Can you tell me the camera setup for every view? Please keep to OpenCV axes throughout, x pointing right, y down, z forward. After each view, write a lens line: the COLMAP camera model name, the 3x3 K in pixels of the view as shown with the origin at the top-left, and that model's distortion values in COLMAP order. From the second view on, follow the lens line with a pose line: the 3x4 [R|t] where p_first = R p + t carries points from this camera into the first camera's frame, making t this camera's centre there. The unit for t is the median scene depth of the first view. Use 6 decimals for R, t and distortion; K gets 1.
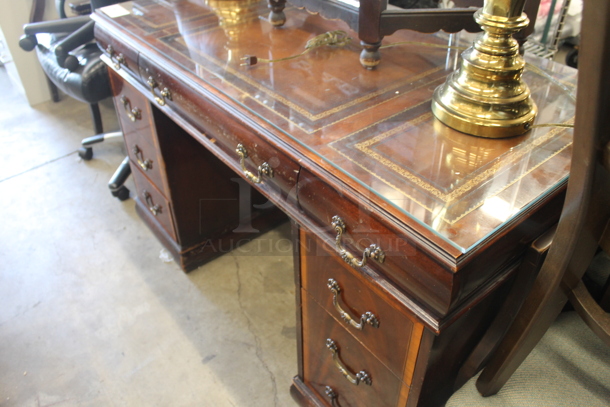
lens RADIAL K [[505.8, 0, 305.0], [0, 505.8, 203.5], [0, 0, 1]] dist [-0.129069, 0.103883]
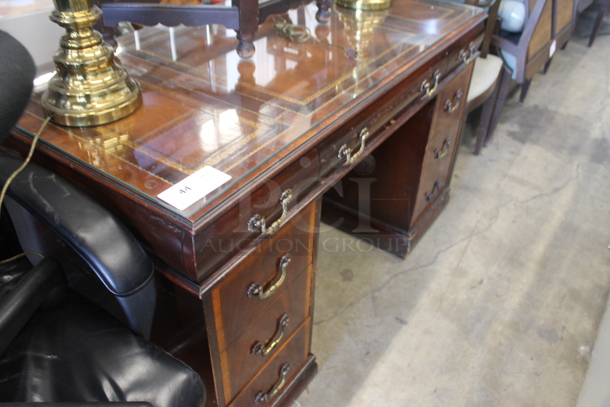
lens RADIAL K [[511.3, 0, 305.0], [0, 511.3, 203.5], [0, 0, 1]] dist [-0.124691, 0.115209]
pose [[-0.290890, -0.579892, 0.760992, -0.825494], [0.571936, 0.532231, 0.624195, -0.639427], [-0.766989, 0.616810, 0.176840, 0.801299]]
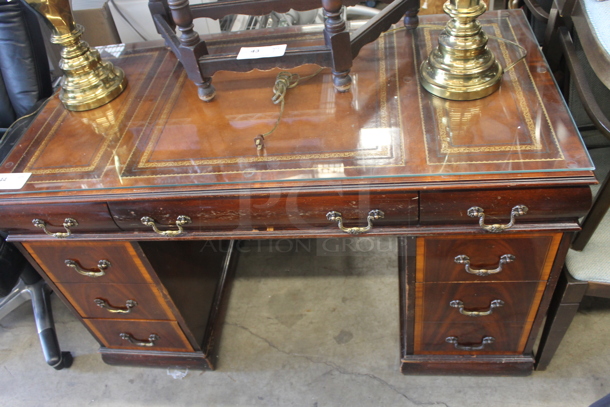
lens RADIAL K [[505.8, 0, 305.0], [0, 505.8, 203.5], [0, 0, 1]] dist [-0.129069, 0.103883]
pose [[0.690072, -0.572156, 0.443213, -0.416291], [0.546330, 0.813464, 0.199501, -0.247887], [-0.474683, 0.104471, 0.873935, 0.069752]]
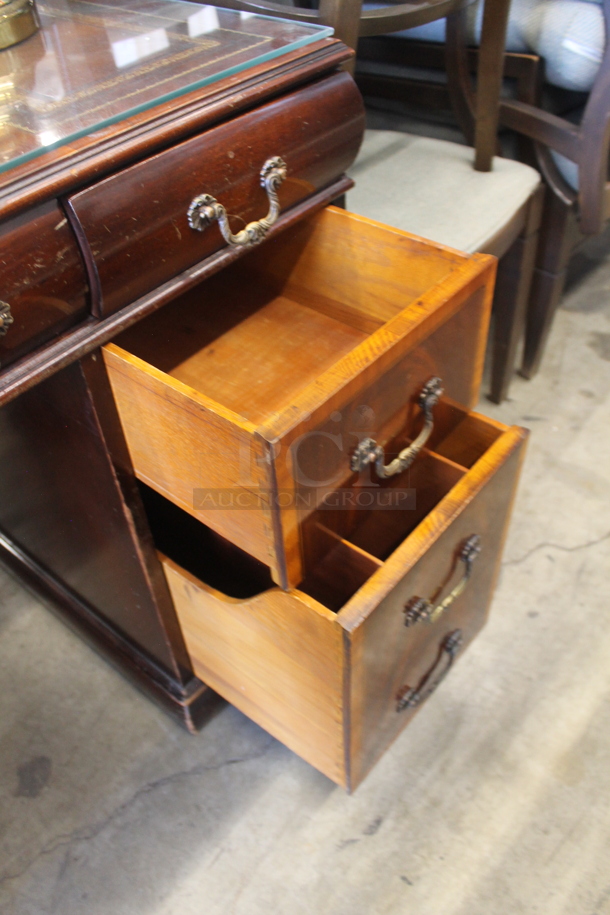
lens RADIAL K [[758.7, 0, 307.4], [0, 758.7, 500.1], [0, 0, 1]] dist [-0.129069, 0.103883]
pose [[-0.200886, -0.735949, 0.646548, -0.338407], [0.619456, 0.415861, 0.665833, -0.139926], [-0.758893, 0.534264, 0.372348, 0.451651]]
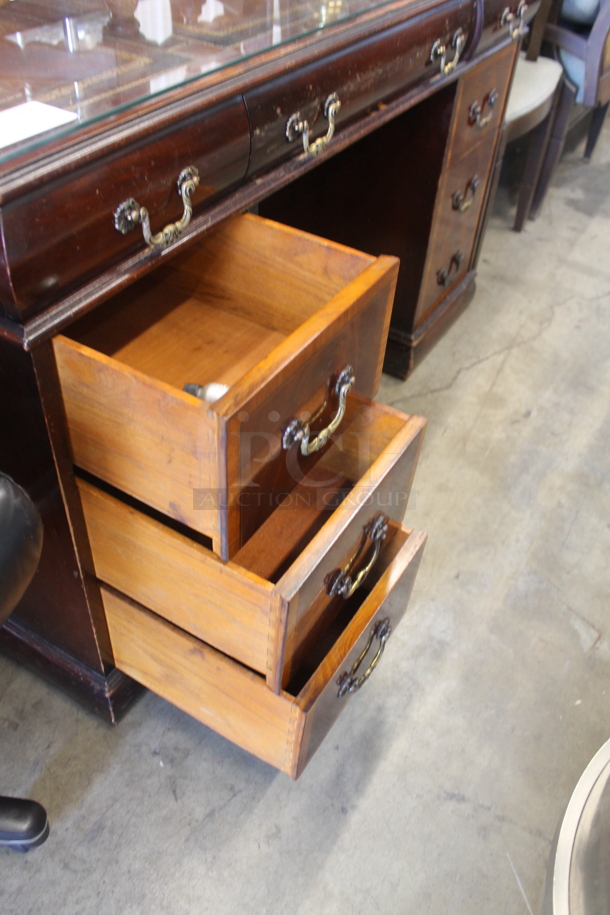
lens RADIAL K [[767.0, 0, 305.0], [0, 767.0, 457.5], [0, 0, 1]] dist [-0.124691, 0.115209]
pose [[-0.351547, -0.652019, 0.671779, -0.821558], [0.537172, 0.447207, 0.715159, -0.498100], [-0.766721, 0.612272, 0.193032, 0.882730]]
